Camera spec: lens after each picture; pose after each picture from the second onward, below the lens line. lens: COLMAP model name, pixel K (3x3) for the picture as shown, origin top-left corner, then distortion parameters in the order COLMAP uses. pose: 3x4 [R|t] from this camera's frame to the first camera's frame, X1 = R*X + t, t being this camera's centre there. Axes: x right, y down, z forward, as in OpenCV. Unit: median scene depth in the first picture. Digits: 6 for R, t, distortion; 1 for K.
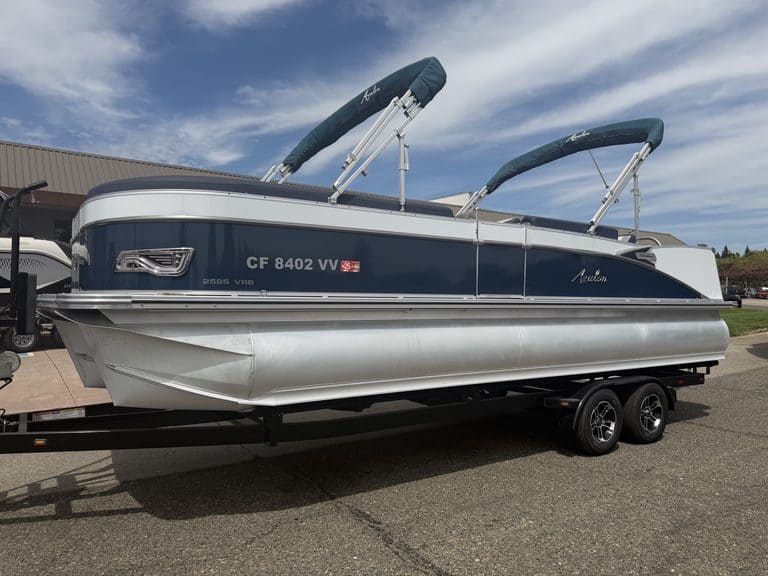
lens RADIAL K [[543.8, 0, 384.0], [0, 543.8, 288.0], [0, 0, 1]] dist [0.052645, -0.066412]
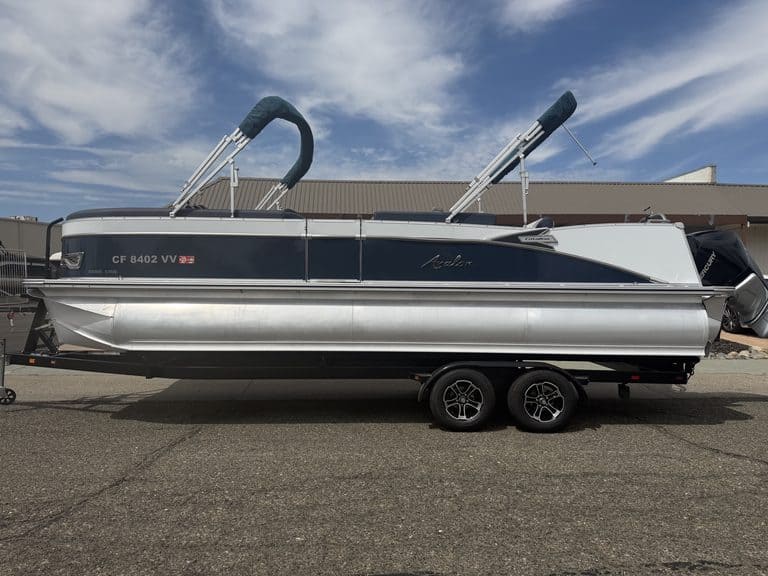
lens RADIAL K [[543.8, 0, 384.0], [0, 543.8, 288.0], [0, 0, 1]] dist [0.052645, -0.066412]
pose [[0.841098, -0.006086, -0.540849, 1.080076], [0.008628, 0.999960, 0.002166, 0.033902], [0.540814, -0.006488, 0.841117, 0.059612]]
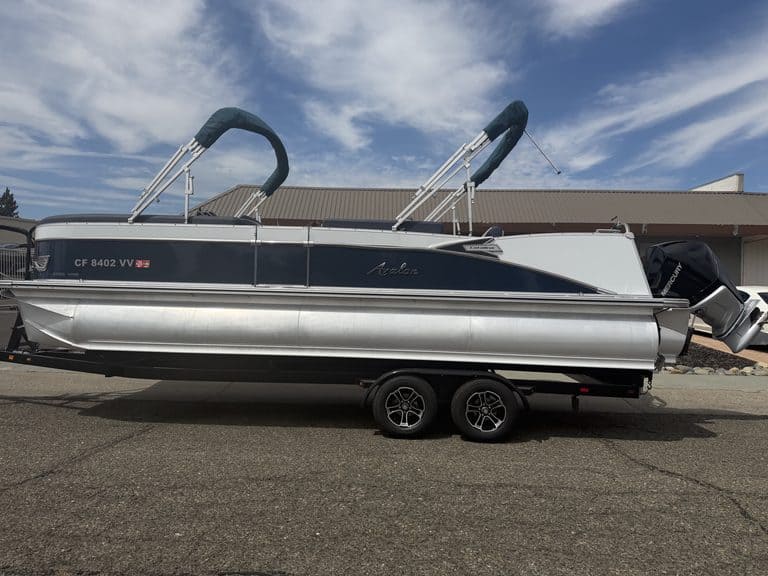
lens RADIAL K [[543.6, 0, 382.5], [0, 543.6, 285.0], [0, 0, 1]] dist [0.059164, -0.075255]
pose [[0.798506, -0.002870, -0.601980, 1.283848], [-0.008489, 0.999836, -0.016028, 0.034765], [0.601927, 0.017909, 0.798350, 0.177791]]
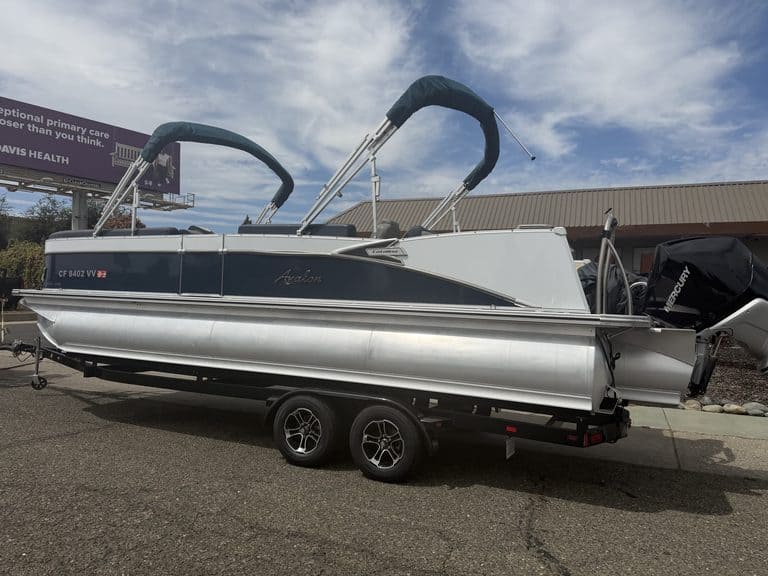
lens RADIAL K [[542.6, 0, 379.1], [0, 542.6, 282.4], [0, 0, 1]] dist [0.040974, -0.049508]
pose [[0.527163, -0.022293, -0.849472, 1.641664], [-0.021175, 0.999001, -0.039358, 0.029953], [0.849501, 0.038736, 0.526164, 0.787263]]
